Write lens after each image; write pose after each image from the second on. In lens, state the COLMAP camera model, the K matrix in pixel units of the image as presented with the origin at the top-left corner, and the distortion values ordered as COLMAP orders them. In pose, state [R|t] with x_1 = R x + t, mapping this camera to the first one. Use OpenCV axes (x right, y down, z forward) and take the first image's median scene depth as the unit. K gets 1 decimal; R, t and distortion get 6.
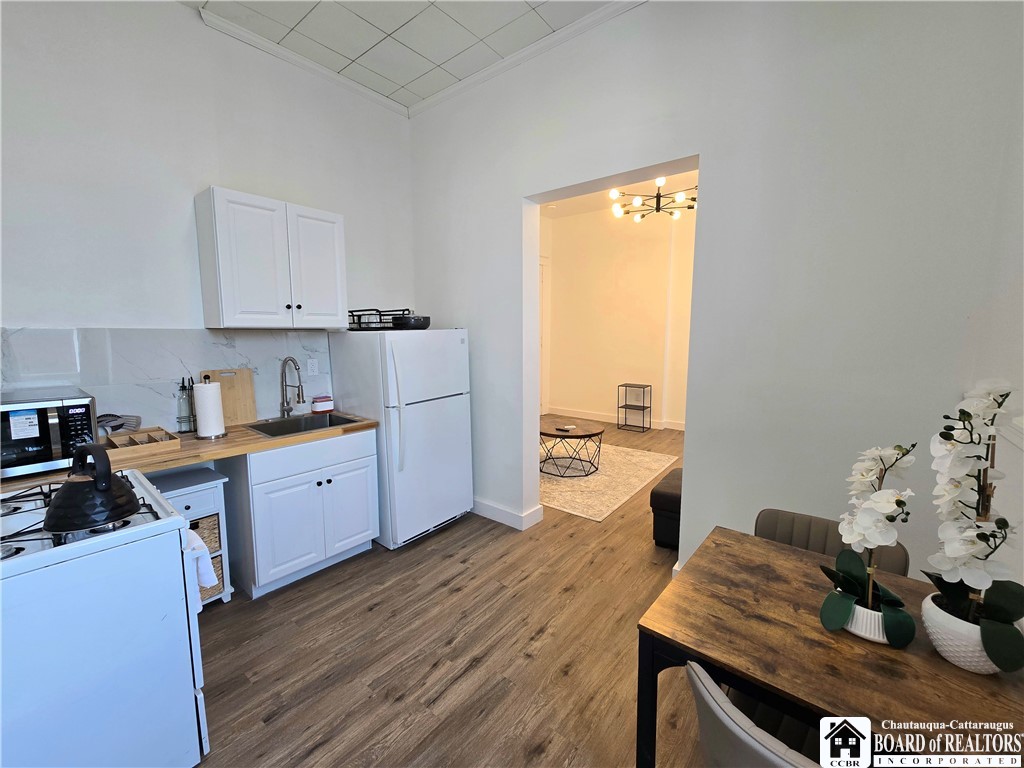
lens RADIAL K [[418.6, 0, 510.1], [0, 418.6, 379.9], [0, 0, 1]] dist [-0.001836, -0.000828]
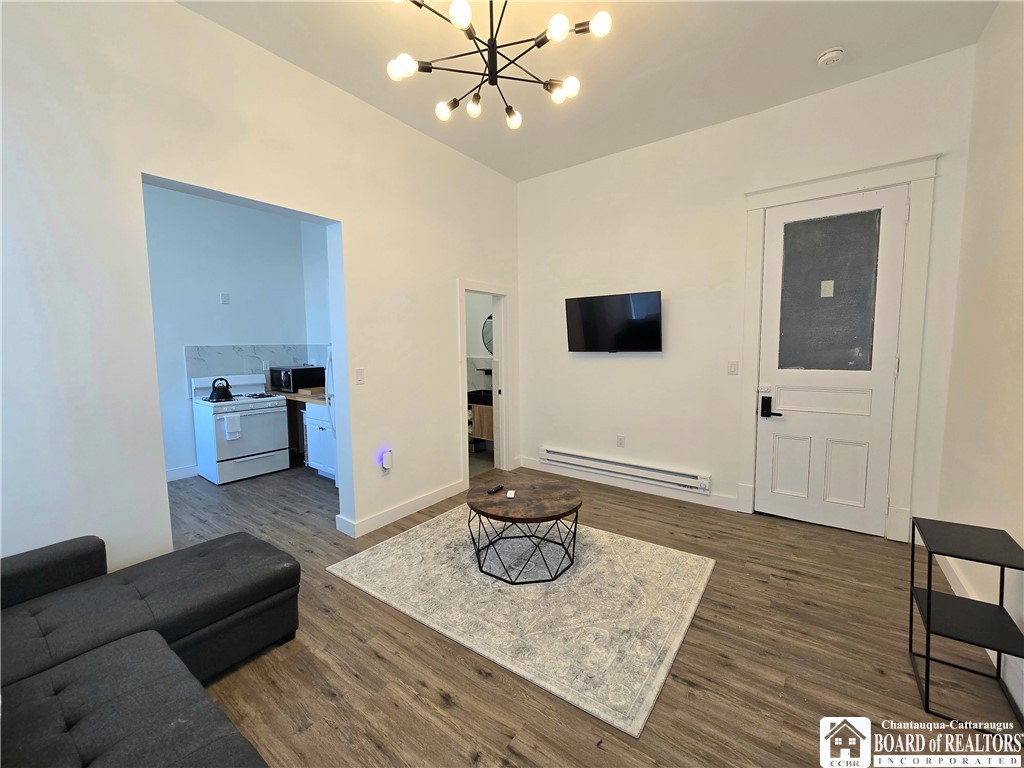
lens RADIAL K [[418.6, 0, 510.1], [0, 418.6, 379.9], [0, 0, 1]] dist [-0.001836, -0.000828]
pose [[0.039183, 0.089709, -0.995197, 1.428620], [-0.106331, 0.990681, 0.085115, -0.213874], [0.993558, 0.102485, 0.048356, 1.767419]]
